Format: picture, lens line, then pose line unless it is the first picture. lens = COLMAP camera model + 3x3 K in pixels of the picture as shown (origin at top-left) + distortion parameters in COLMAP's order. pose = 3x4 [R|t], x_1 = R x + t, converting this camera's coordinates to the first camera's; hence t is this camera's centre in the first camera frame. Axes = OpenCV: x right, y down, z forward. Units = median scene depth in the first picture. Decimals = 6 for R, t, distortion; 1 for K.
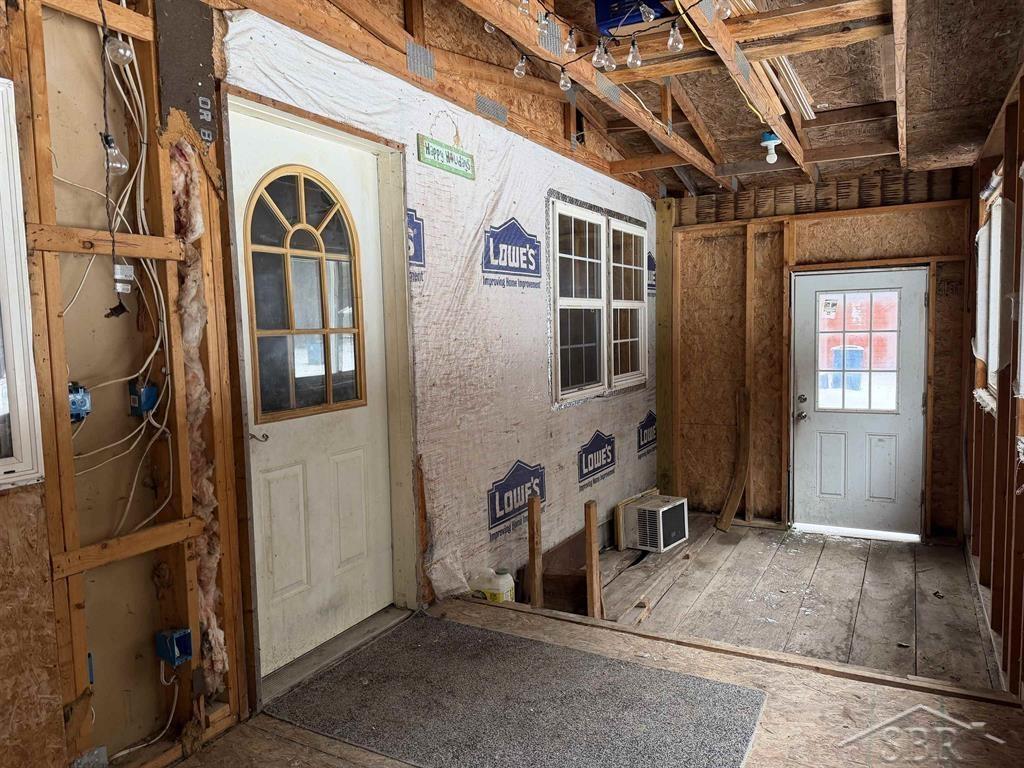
lens RADIAL K [[724.5, 0, 508.2], [0, 724.5, 384.1], [0, 0, 1]] dist [0.146358, -0.207264]
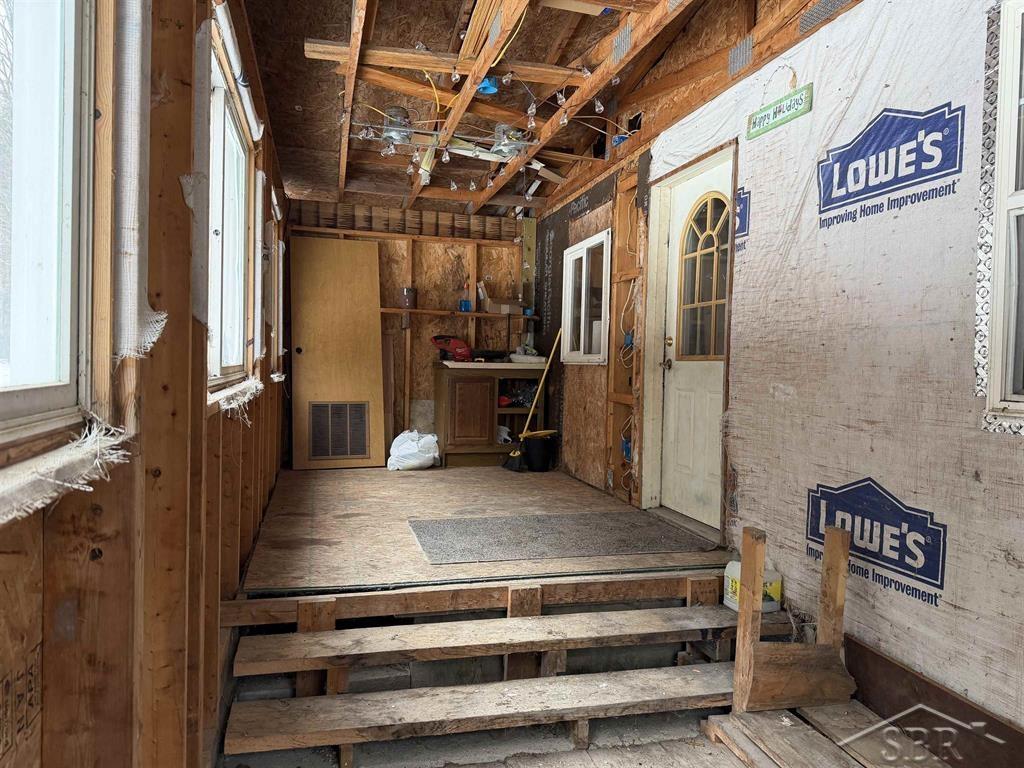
lens RADIAL K [[724.5, 0, 508.2], [0, 724.5, 384.1], [0, 0, 1]] dist [0.146358, -0.207264]
pose [[-0.730730, 0.021036, -0.682343, 0.801155], [-0.068178, 0.992279, 0.103604, -0.029303], [0.679254, 0.122227, -0.723654, 1.422699]]
